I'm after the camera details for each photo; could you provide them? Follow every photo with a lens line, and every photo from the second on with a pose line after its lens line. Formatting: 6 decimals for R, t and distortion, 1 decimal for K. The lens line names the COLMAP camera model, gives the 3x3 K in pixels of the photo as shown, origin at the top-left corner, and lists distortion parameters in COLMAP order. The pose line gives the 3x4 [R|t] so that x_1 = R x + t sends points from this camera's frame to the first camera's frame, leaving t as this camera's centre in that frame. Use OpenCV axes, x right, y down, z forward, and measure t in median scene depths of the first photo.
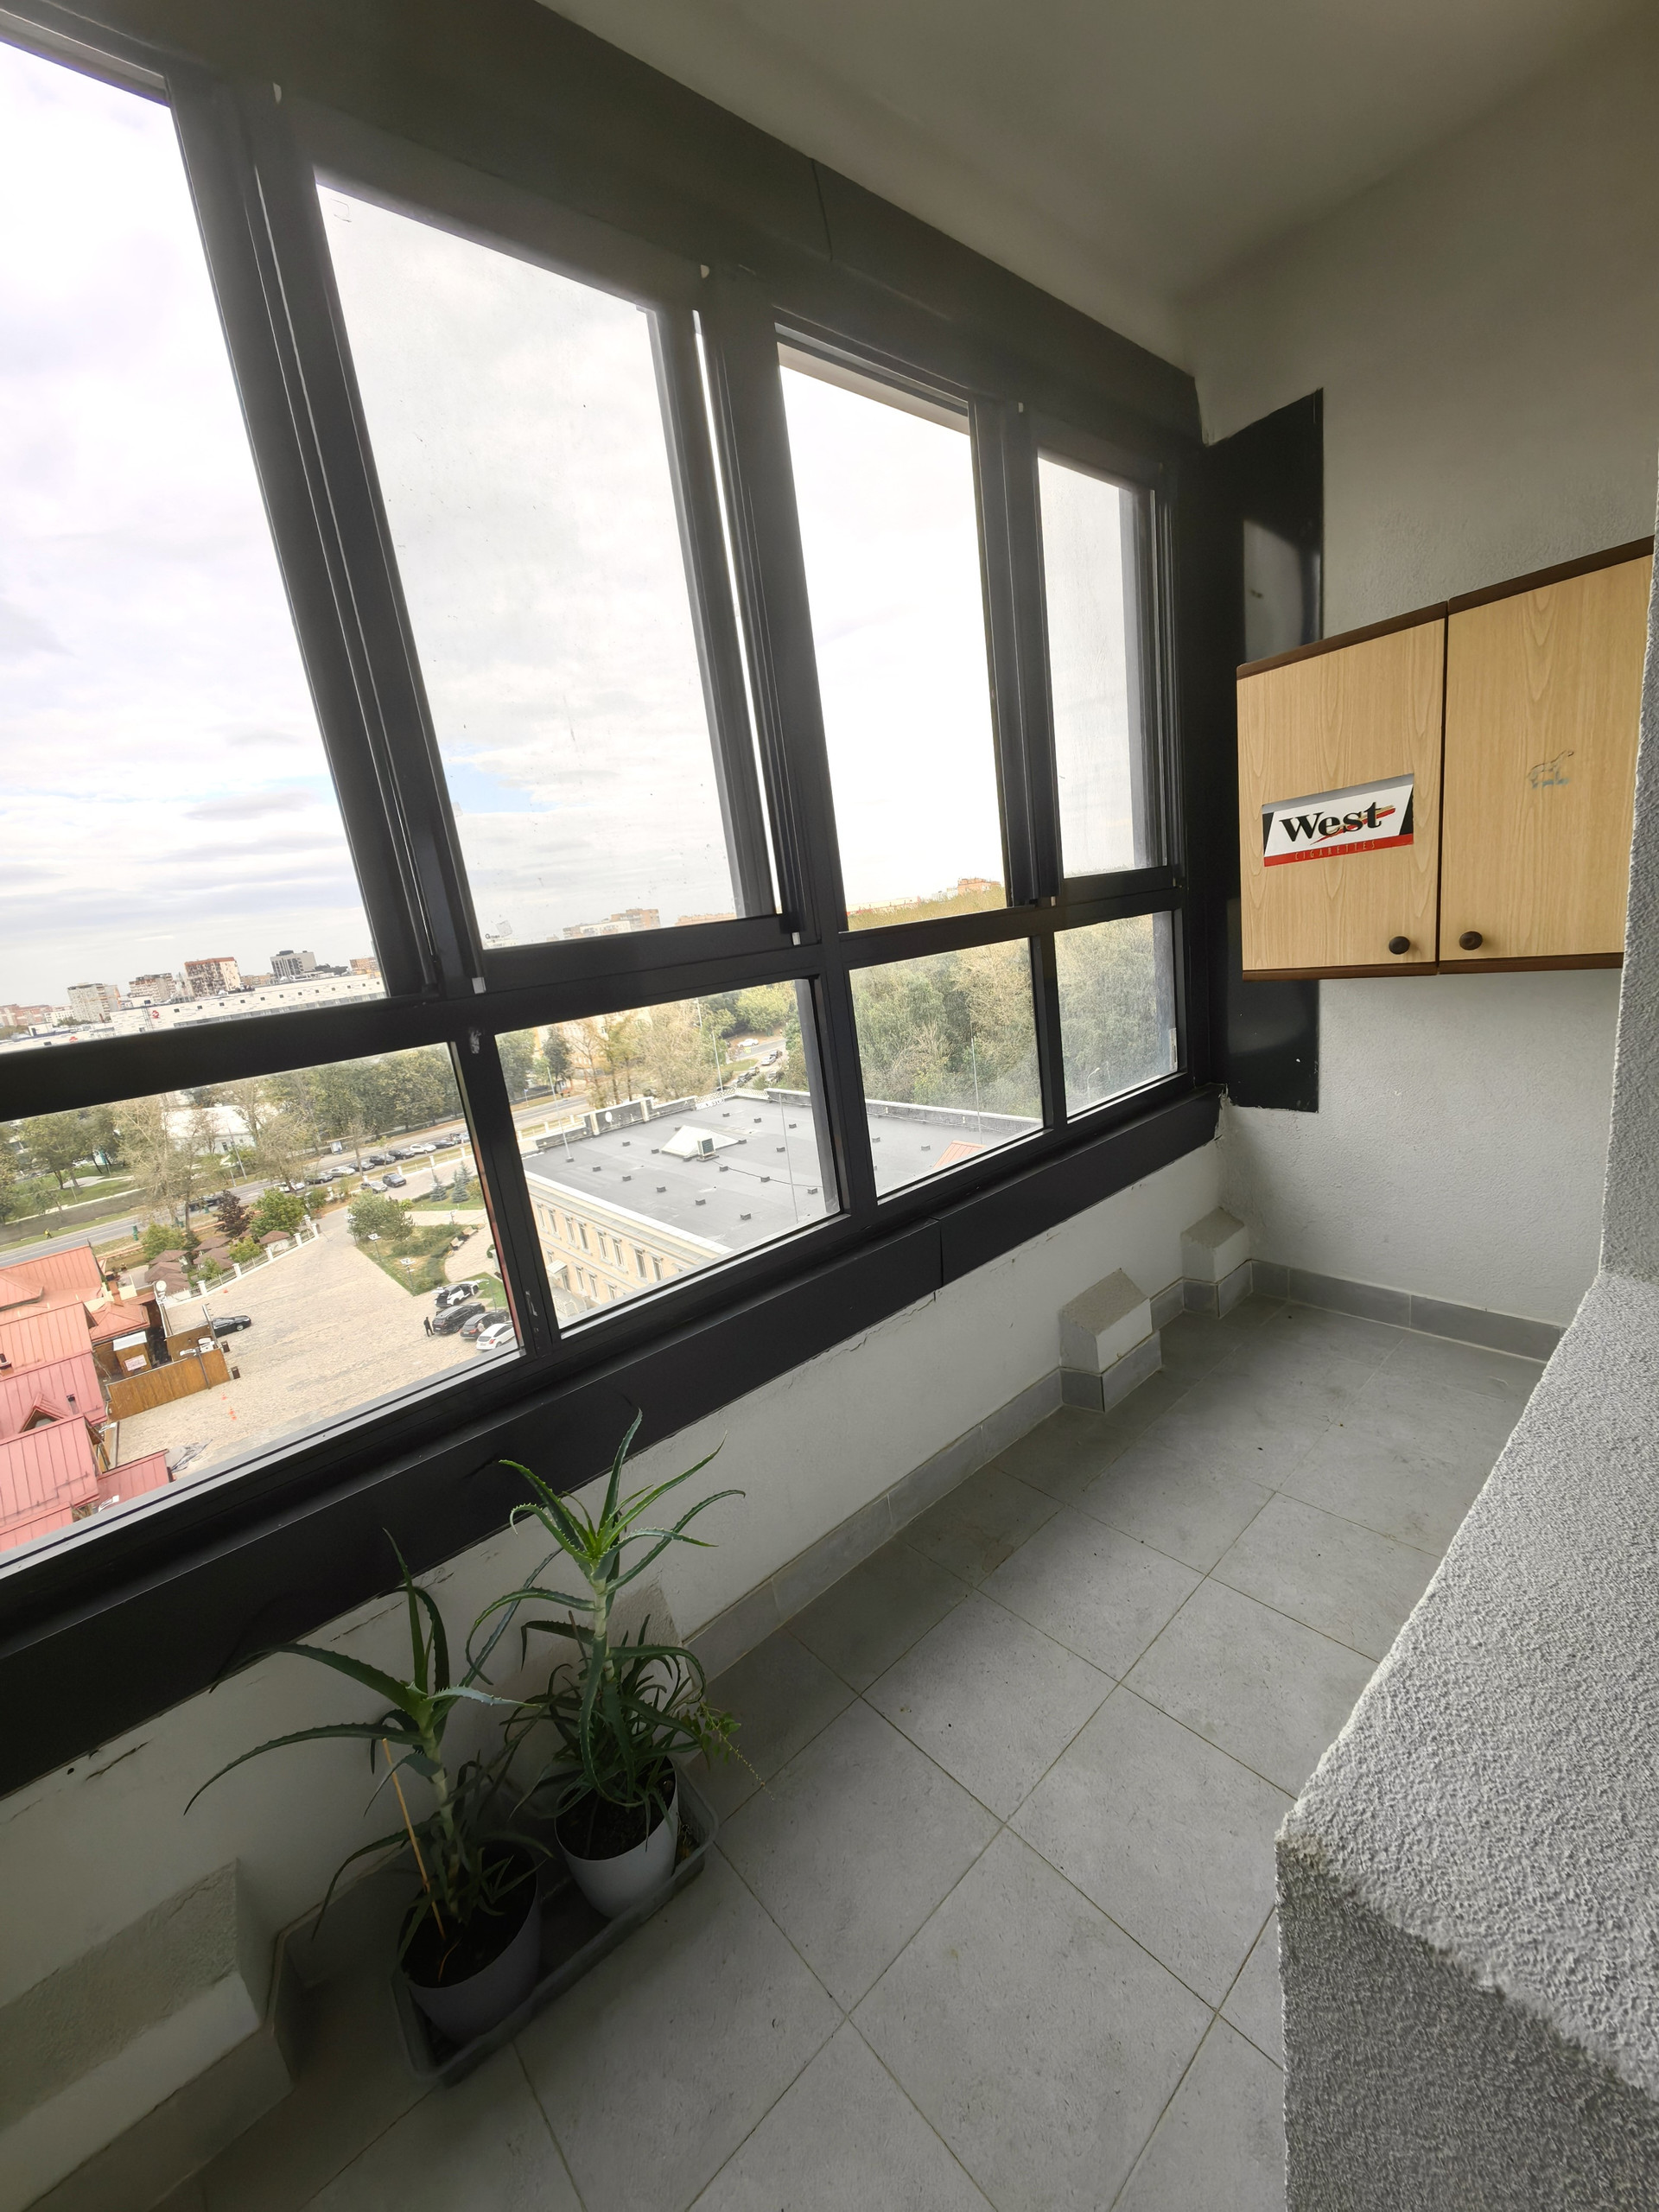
lens RADIAL K [[856.1, 0, 835.3], [0, 856.1, 1116.5], [0, 0, 1]] dist [0.029336, -0.013170]
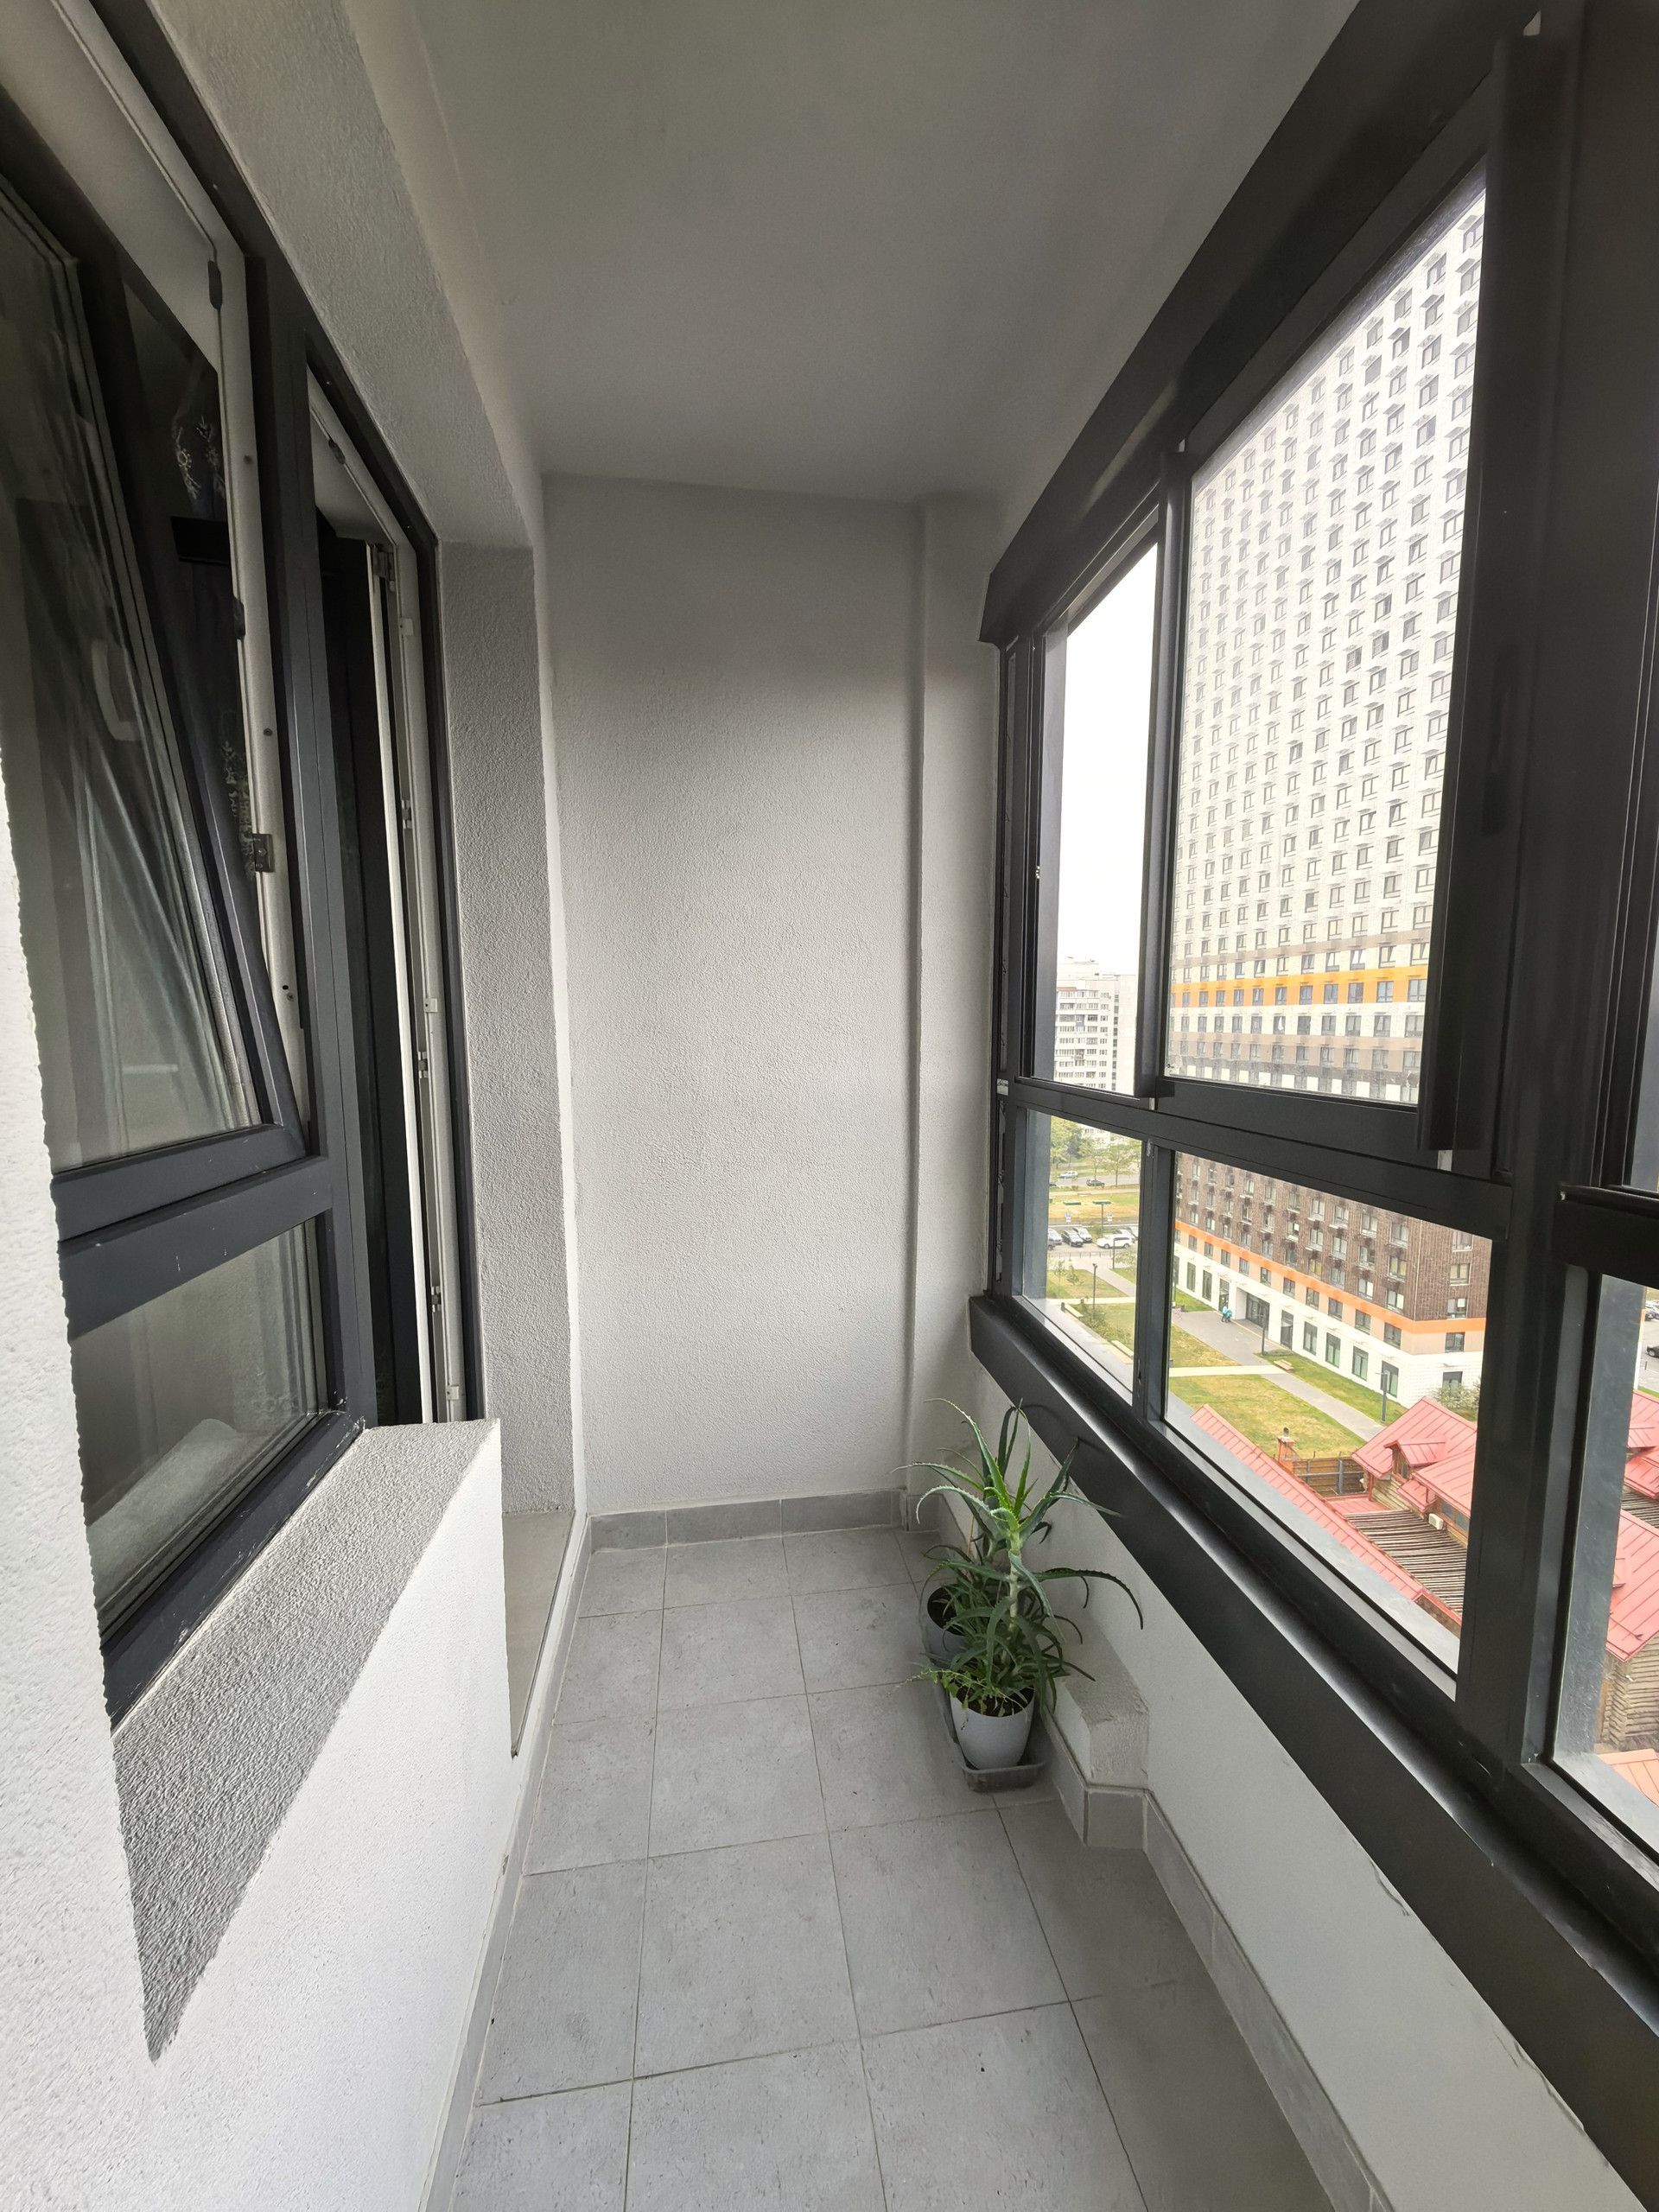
lens RADIAL K [[856.1, 0, 835.3], [0, 856.1, 1116.5], [0, 0, 1]] dist [0.029336, -0.013170]
pose [[-0.540459, 0.226235, -0.810384, 0.683029], [-0.115496, 0.934105, 0.337800, -0.419813], [0.833406, 0.276163, -0.478716, 1.045528]]
